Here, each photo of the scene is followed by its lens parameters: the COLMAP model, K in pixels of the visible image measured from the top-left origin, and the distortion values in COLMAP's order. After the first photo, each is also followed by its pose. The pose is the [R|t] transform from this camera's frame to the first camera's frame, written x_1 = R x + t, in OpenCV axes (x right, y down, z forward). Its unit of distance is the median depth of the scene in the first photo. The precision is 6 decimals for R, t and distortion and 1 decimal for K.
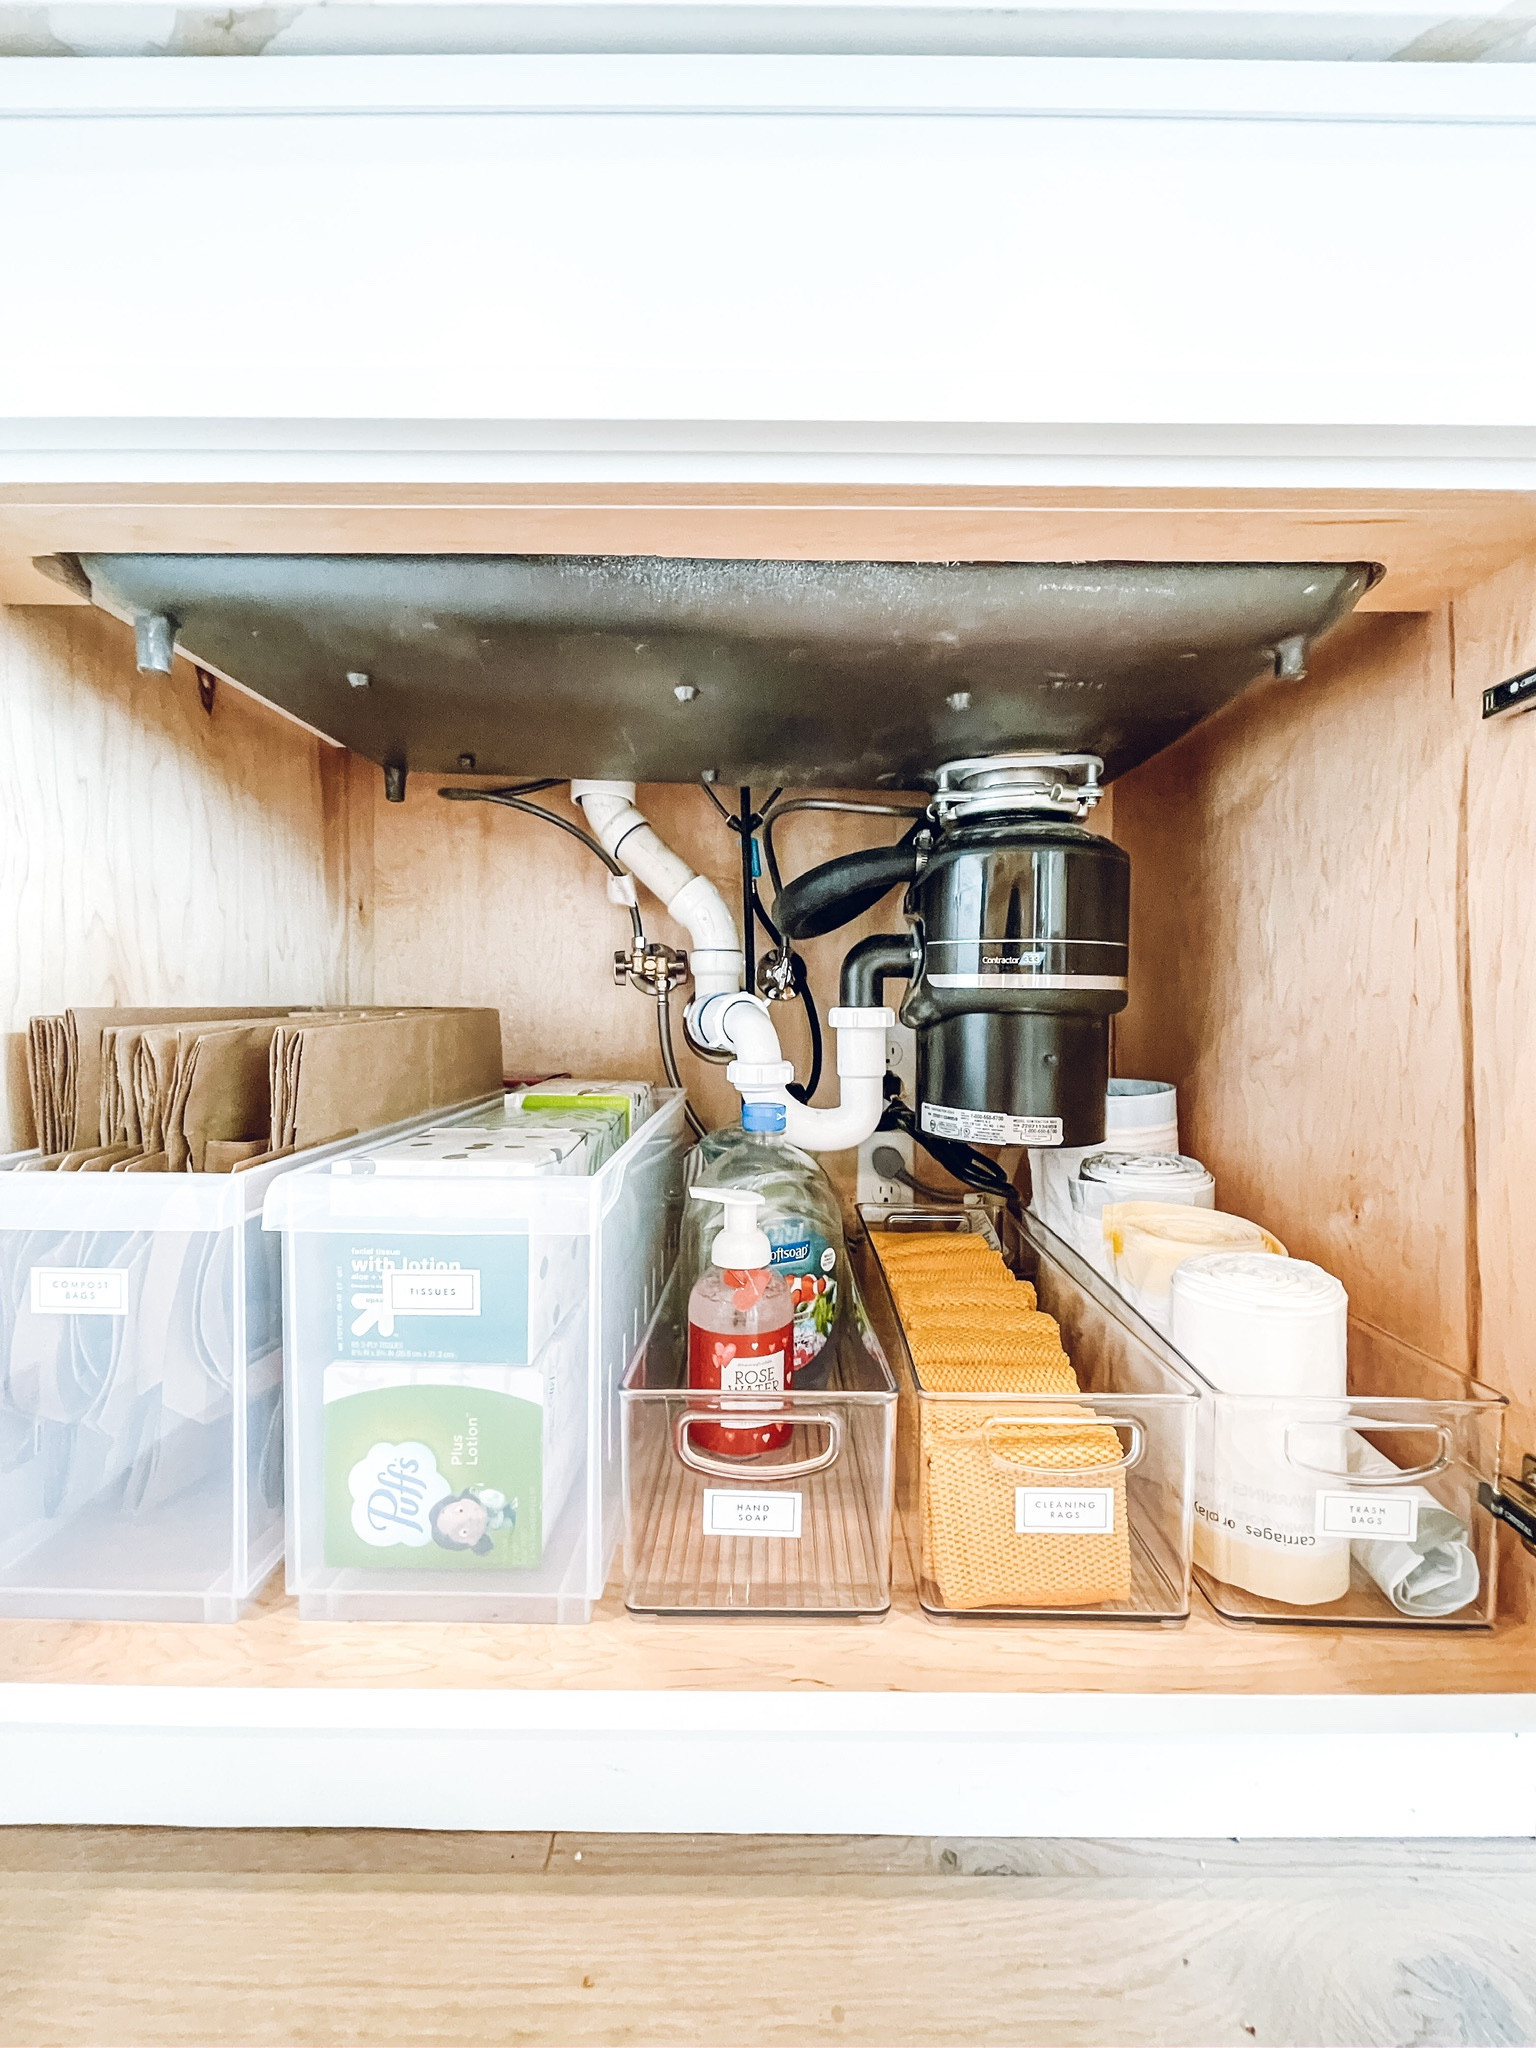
lens RADIAL K [[824.7, 0, 768.9], [0, 824.7, 1015.4], [0, 0, 1]] dist [-0.000508, 0.000110]
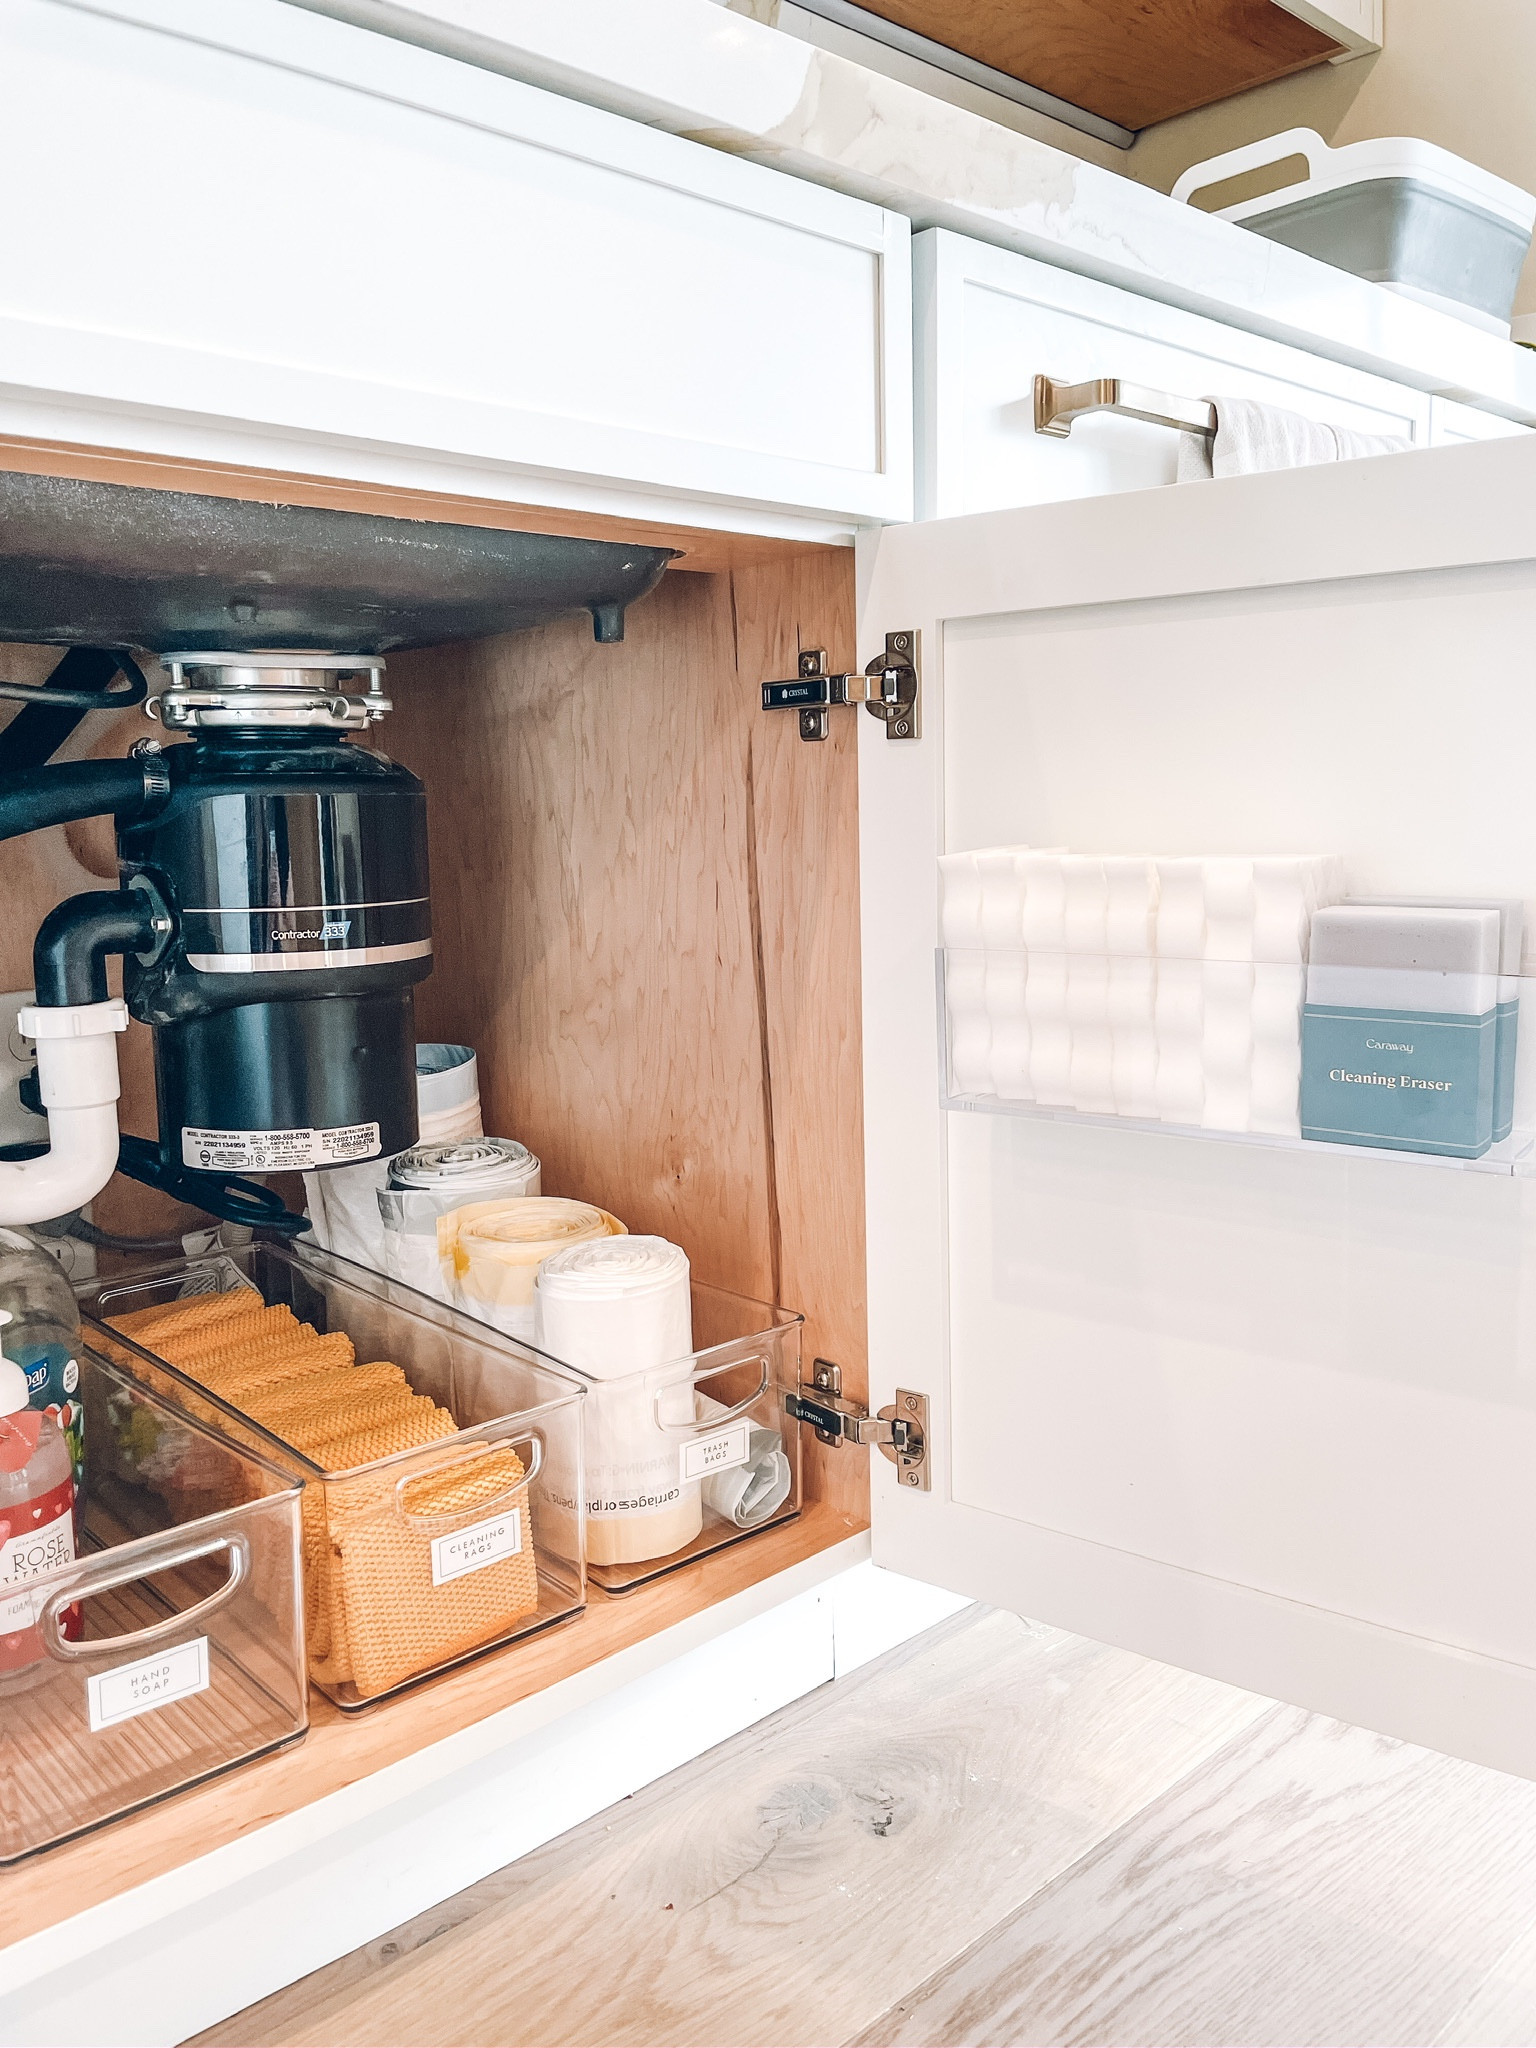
lens RADIAL K [[1567.3, 0, 768.0], [0, 1567.3, 1024.0], [0, 0, 1]] dist [0.065688, -0.138365]
pose [[0.727911, -0.125230, 0.674139, -0.478904], [0.041420, 0.989416, 0.139073, -0.205959], [-0.684420, -0.073310, 0.725393, -0.443387]]
